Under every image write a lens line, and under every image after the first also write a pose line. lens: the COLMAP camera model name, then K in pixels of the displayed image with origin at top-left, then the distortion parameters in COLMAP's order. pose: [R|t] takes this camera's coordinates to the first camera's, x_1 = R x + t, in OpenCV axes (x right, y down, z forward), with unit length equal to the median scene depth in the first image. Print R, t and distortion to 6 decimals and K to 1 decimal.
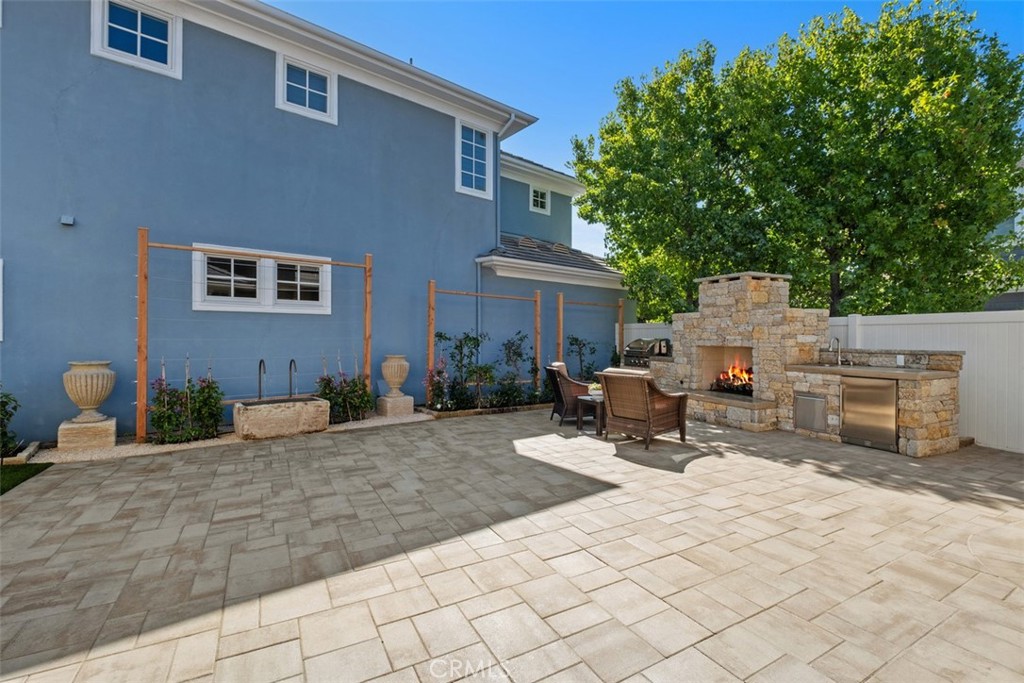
lens RADIAL K [[438.8, 0, 512.0], [0, 438.8, 341.5], [0, 0, 1]] dist [0.000484, -0.000515]
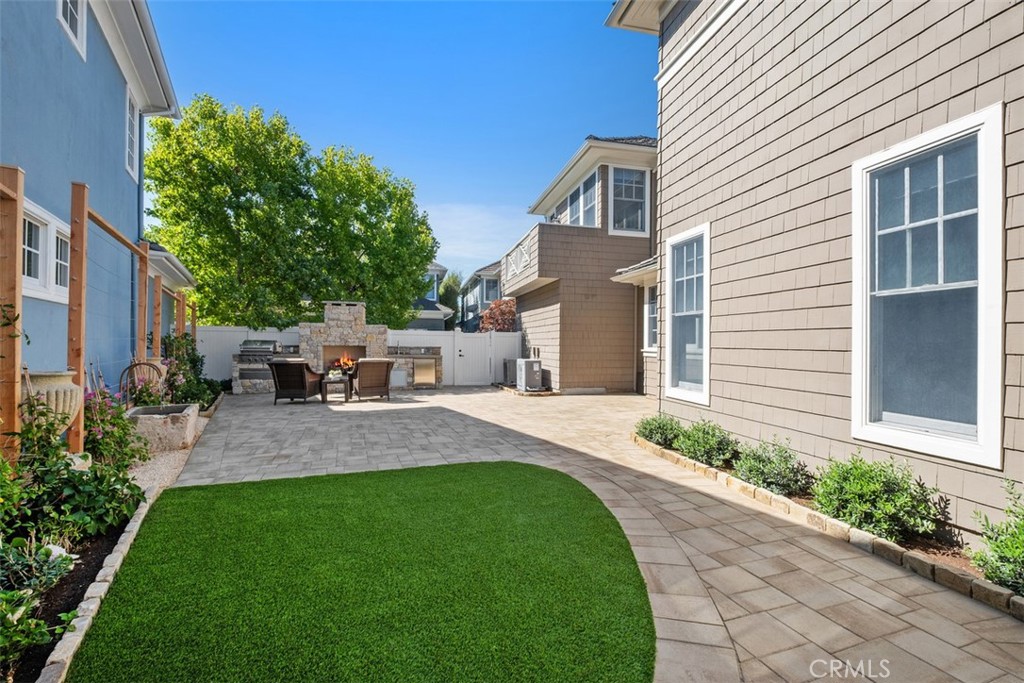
lens RADIAL K [[438.8, 0, 512.0], [0, 438.8, 341.5], [0, 0, 1]] dist [0.000484, -0.000515]
pose [[0.220020, 0.004016, 0.975487, -0.937015], [0.000495, 0.999991, -0.004228, 0.002496], [-0.975495, 0.001414, 0.220016, 0.043263]]
